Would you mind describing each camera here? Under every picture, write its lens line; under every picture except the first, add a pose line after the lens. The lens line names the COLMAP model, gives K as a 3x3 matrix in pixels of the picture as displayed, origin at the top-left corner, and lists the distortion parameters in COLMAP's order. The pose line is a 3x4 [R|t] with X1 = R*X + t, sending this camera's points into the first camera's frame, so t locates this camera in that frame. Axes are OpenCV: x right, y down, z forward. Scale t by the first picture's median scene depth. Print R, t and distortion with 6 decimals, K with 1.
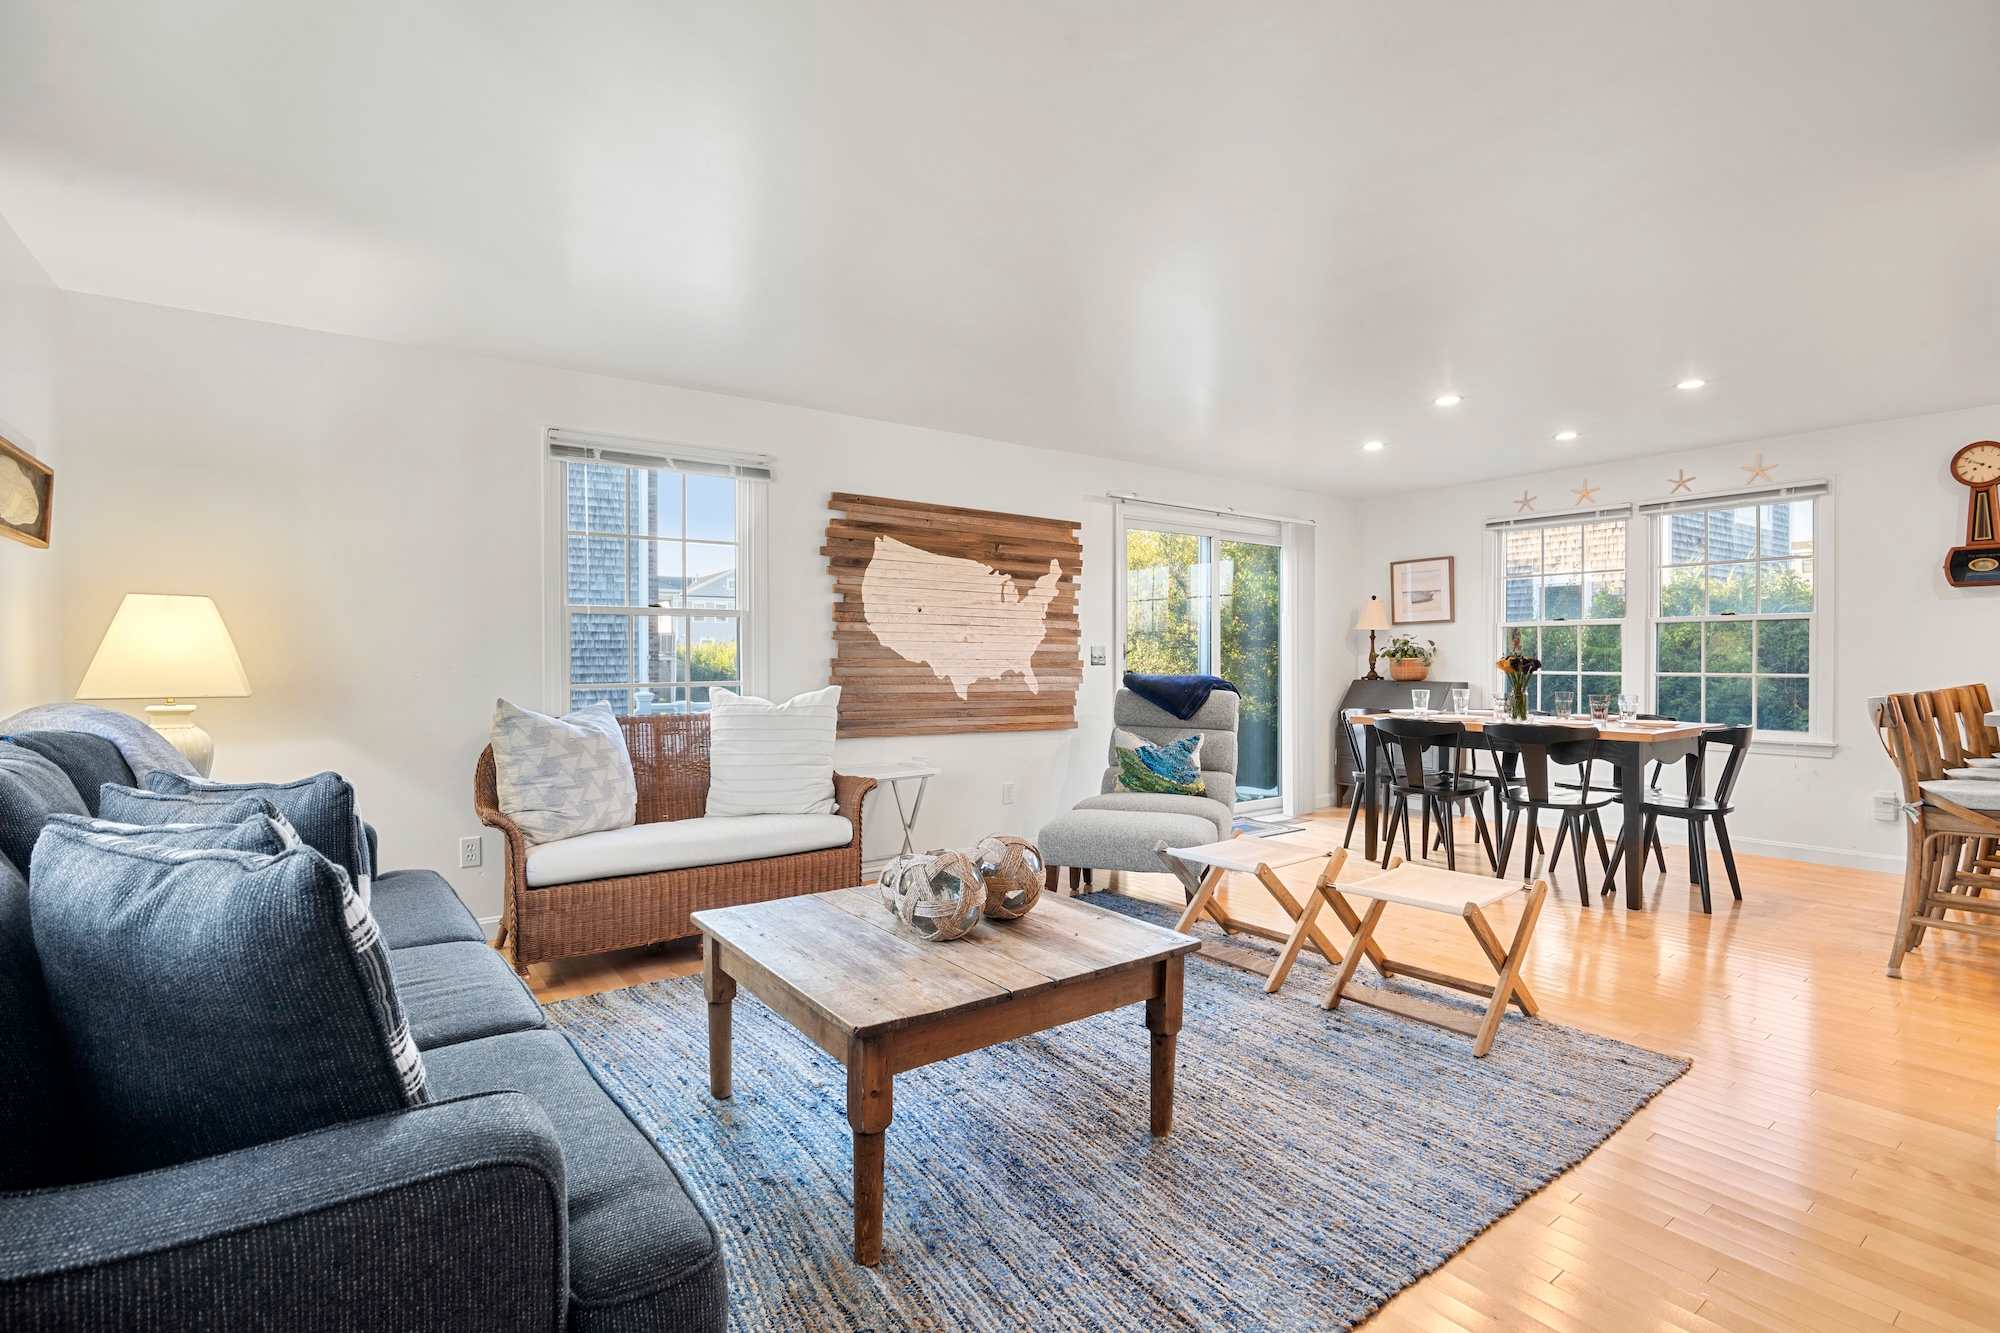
lens RADIAL K [[931.6, 0, 1005.2], [0, 931.6, 662.6], [0, 0, 1]] dist [-0.020390, 0.000710]
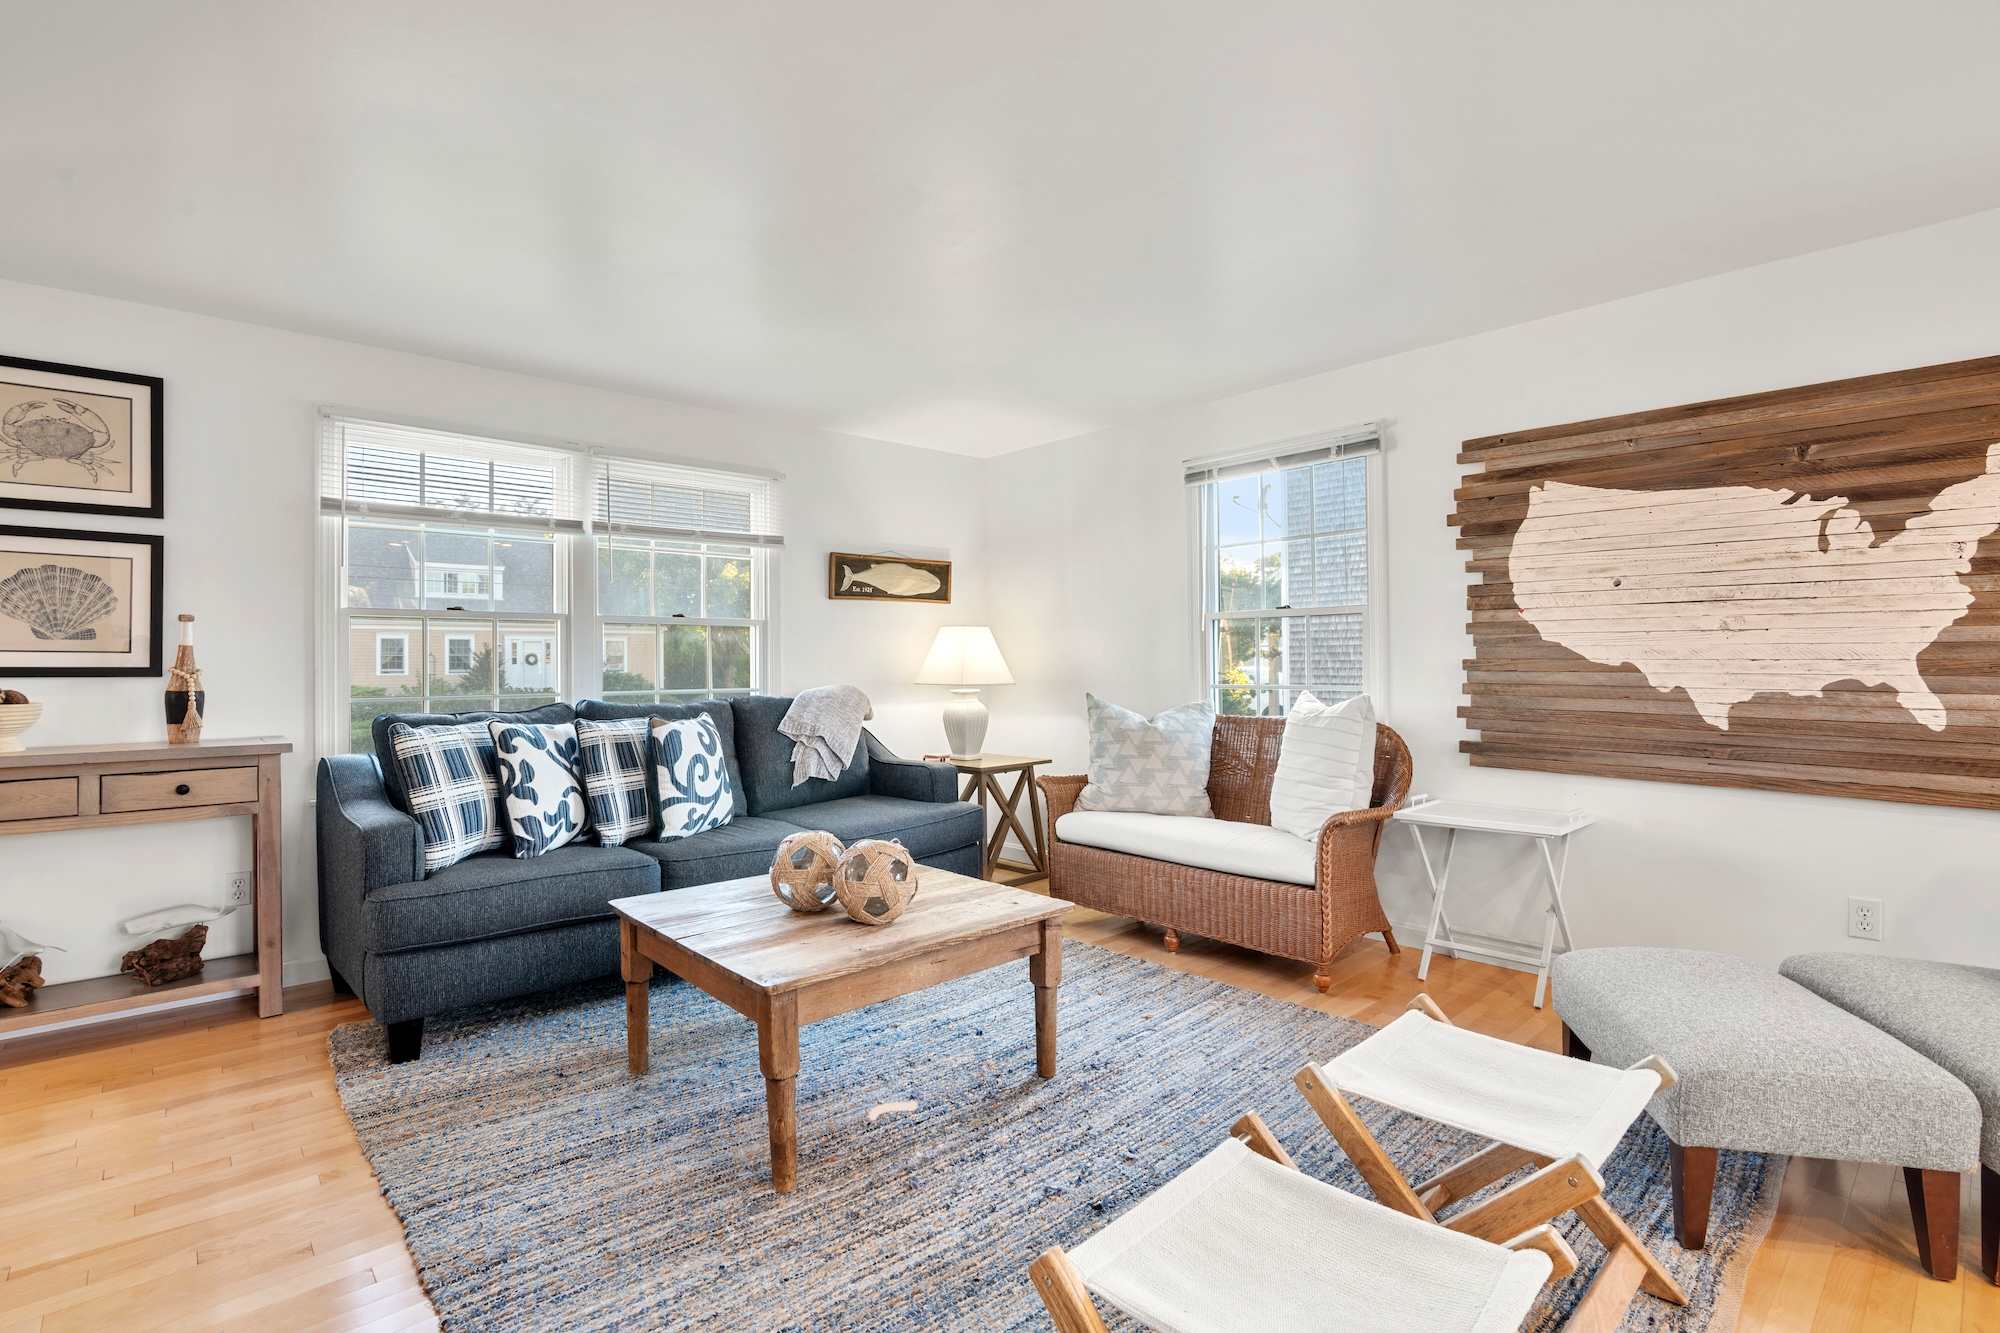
lens RADIAL K [[931.6, 0, 1005.2], [0, 931.6, 662.6], [0, 0, 1]] dist [-0.020390, 0.000710]
pose [[0.108464, 0.000473, -0.994100, 0.488782], [-0.000305, 1.000000, 0.000443, -0.001813], [0.994100, 0.000255, 0.108464, 0.503311]]
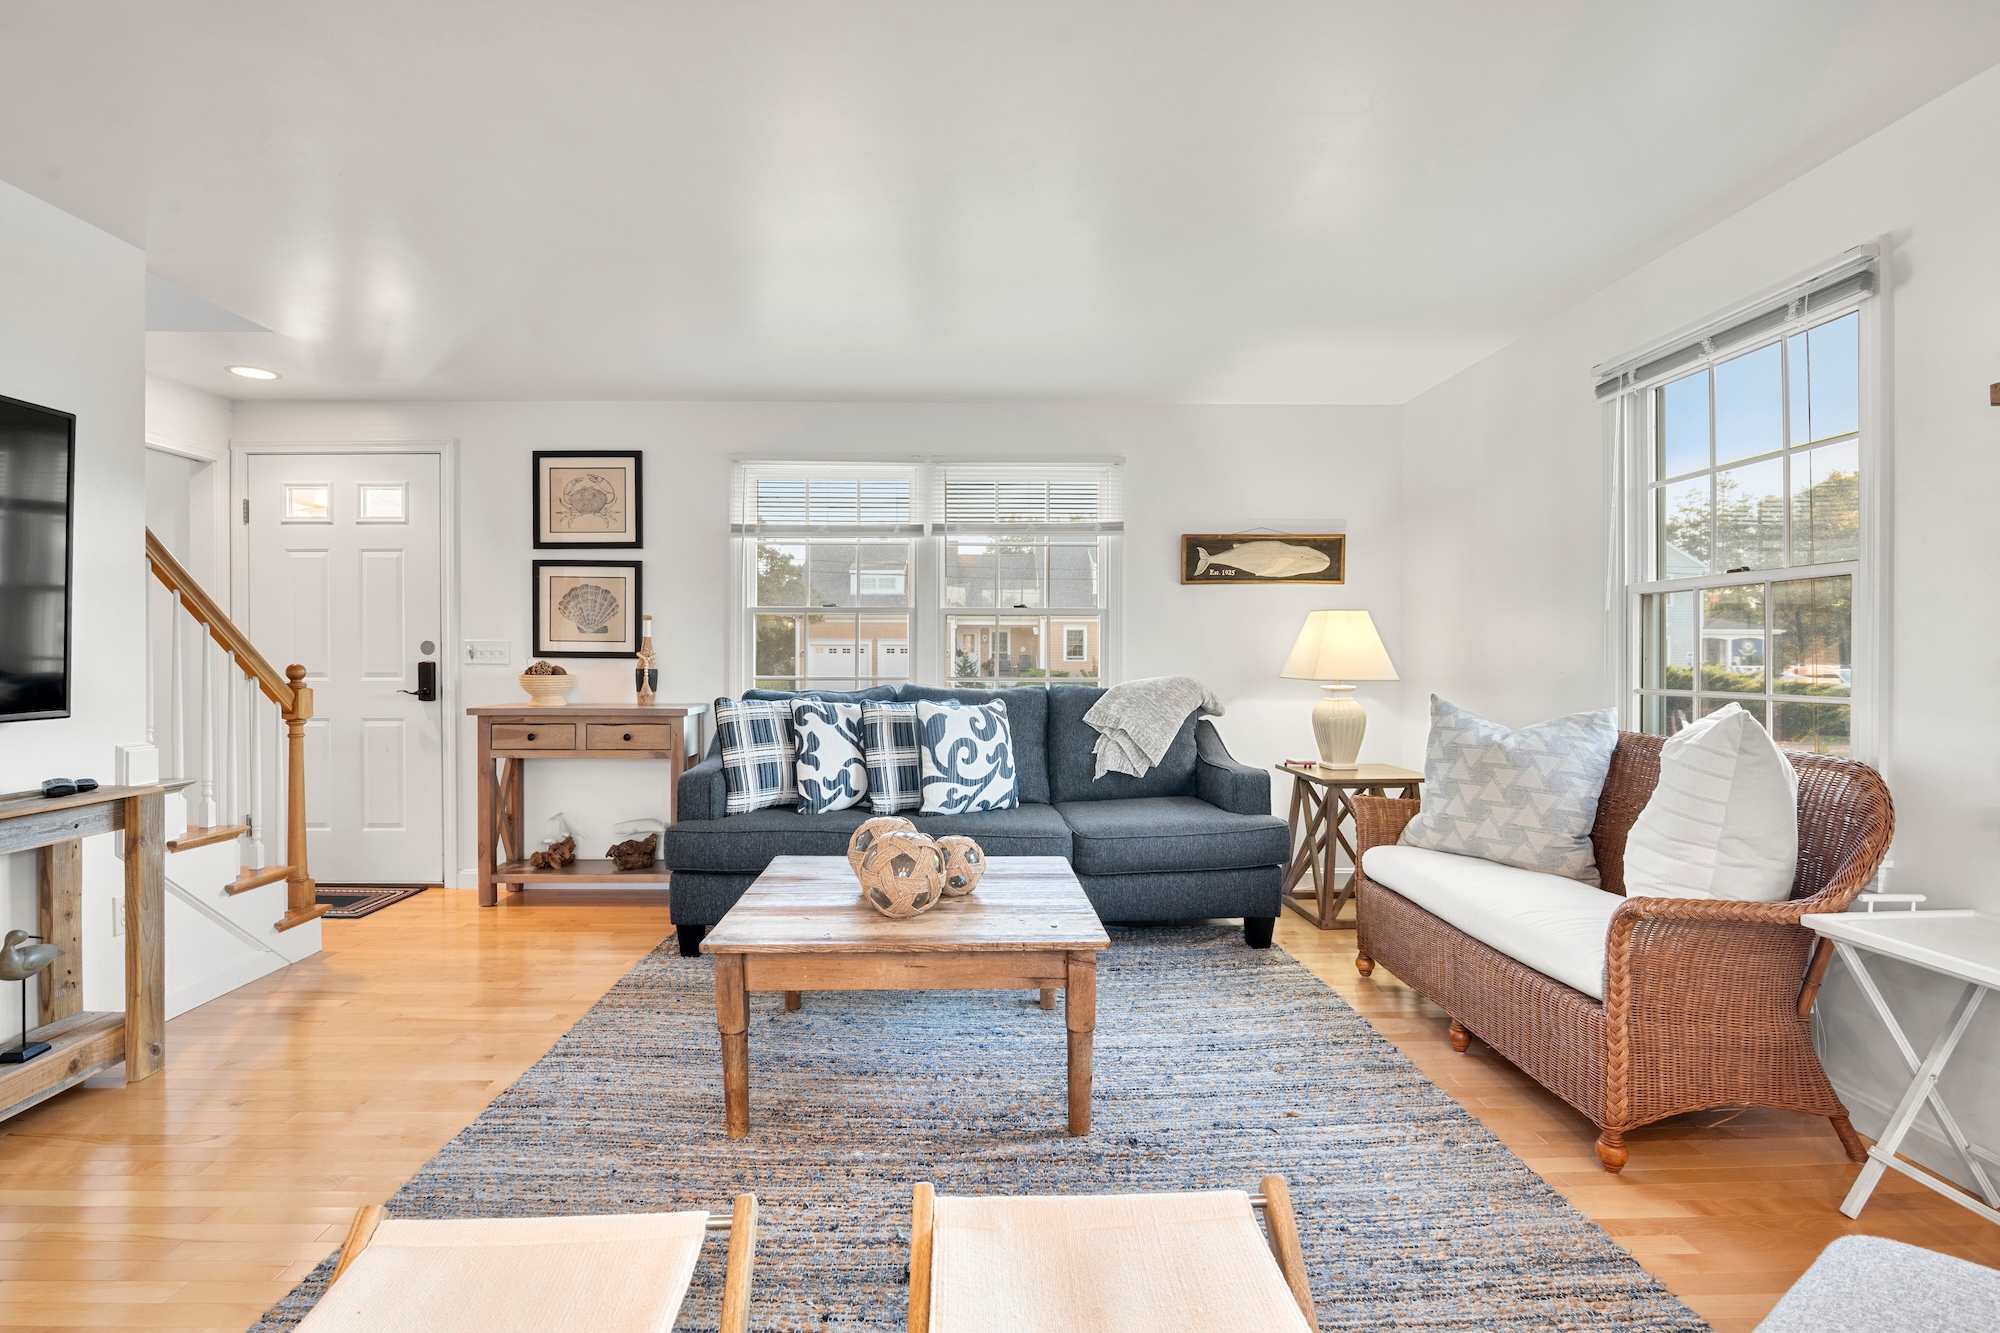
lens RADIAL K [[951.2, 0, 1000.0], [0, 951.2, 666.5], [0, 0, 1]] dist [-0.019094, 0.001085]
pose [[-0.577803, 0.010795, -0.816105, 0.367402], [-0.006622, 0.999818, 0.017913, -0.003044], [0.816149, 0.015755, -0.577626, 0.811780]]
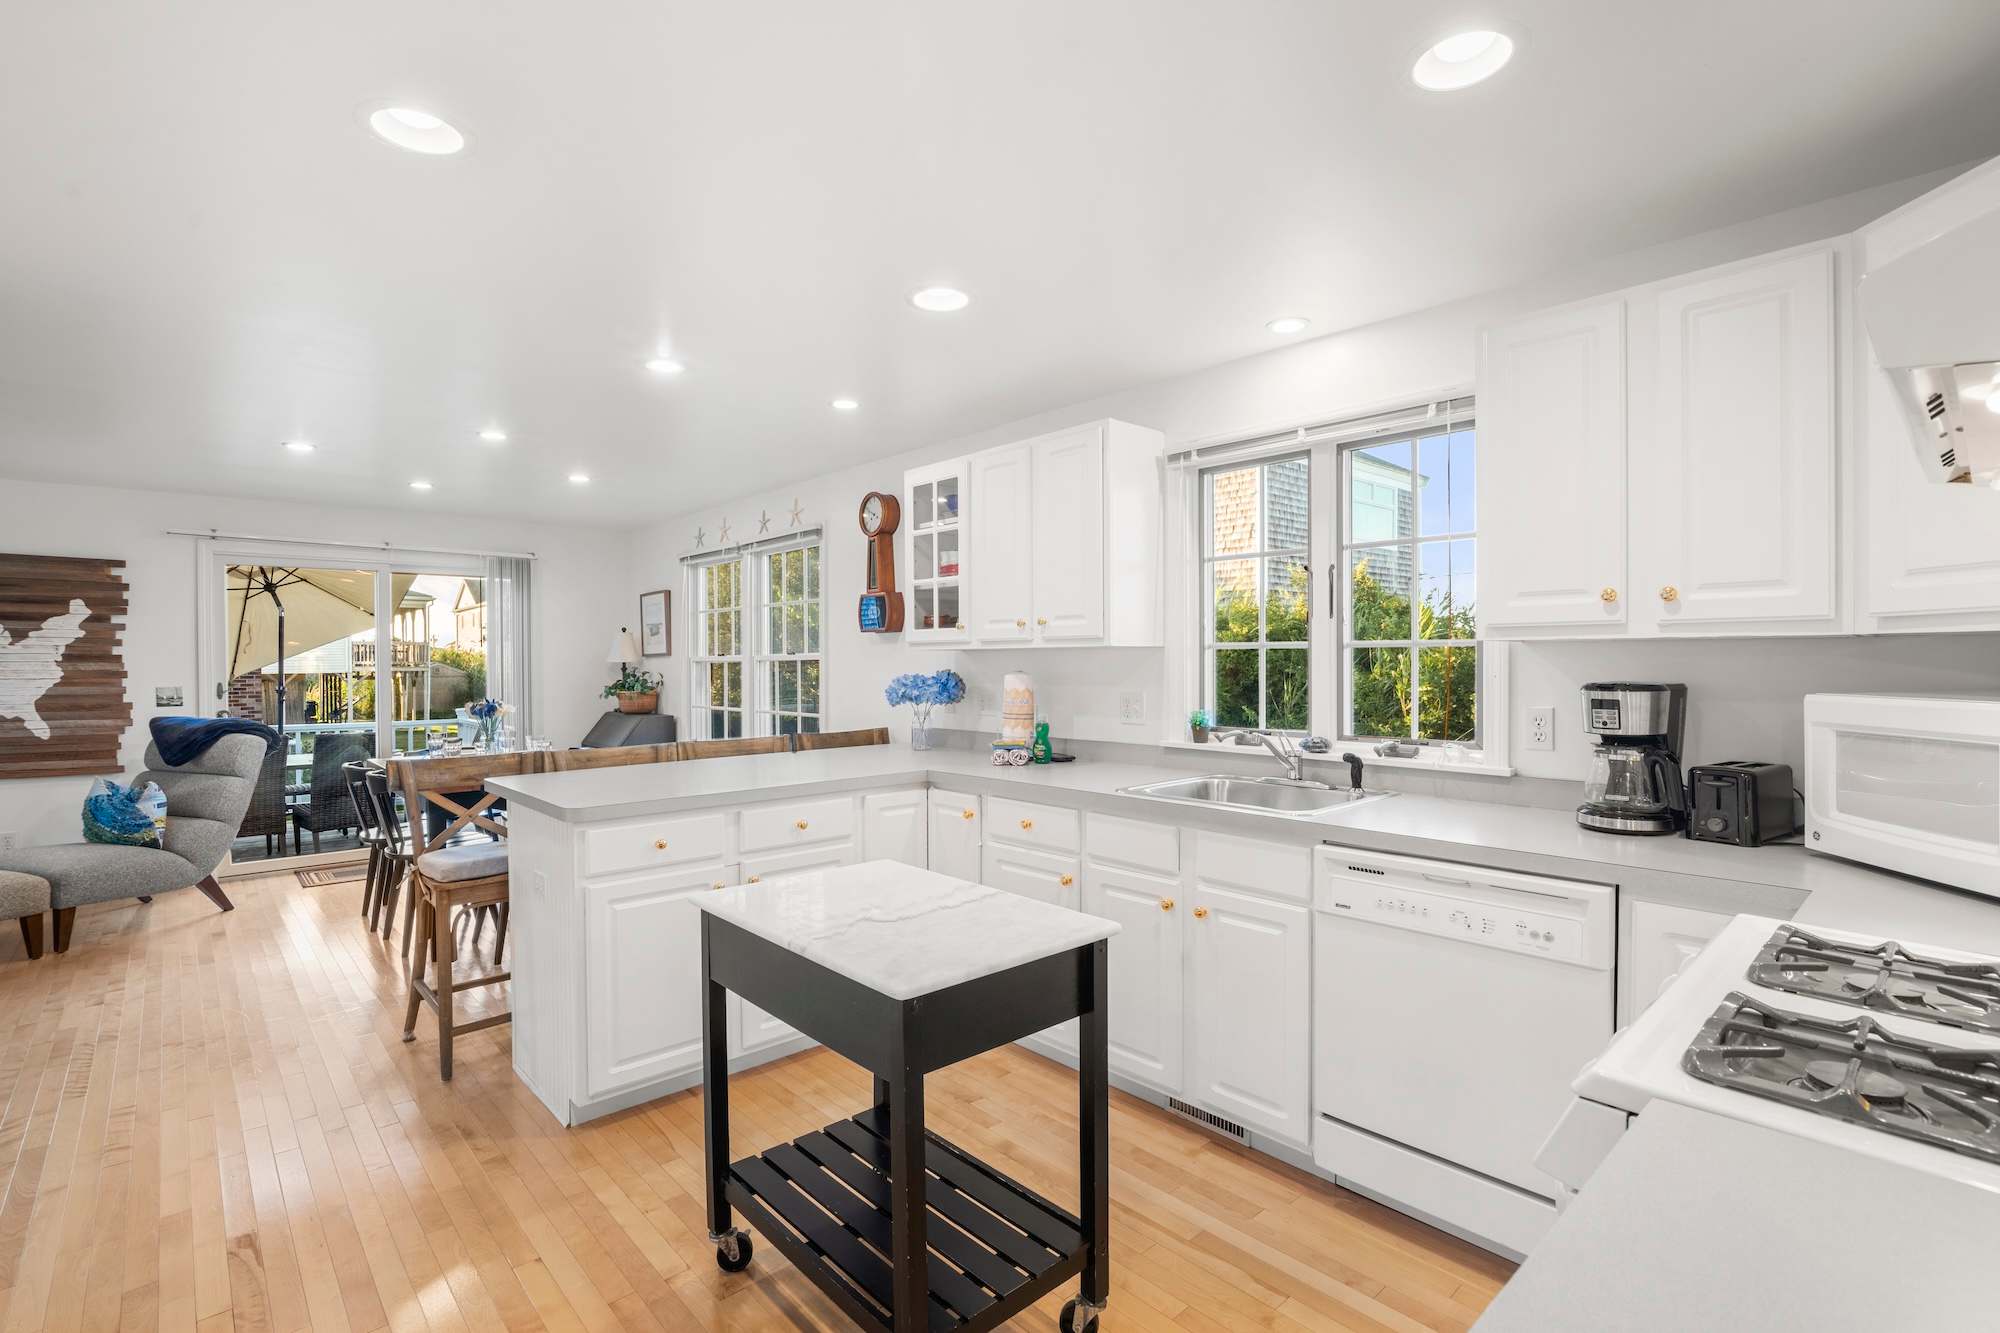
lens RADIAL K [[931.6, 0, 1005.2], [0, 931.6, 662.6], [0, 0, 1]] dist [-0.020390, 0.000710]
pose [[0.994369, -0.002562, 0.105944, 0.996168], [0.002919, 0.999991, -0.003220, -0.042940], [-0.105935, 0.003511, 0.994367, -0.048349]]
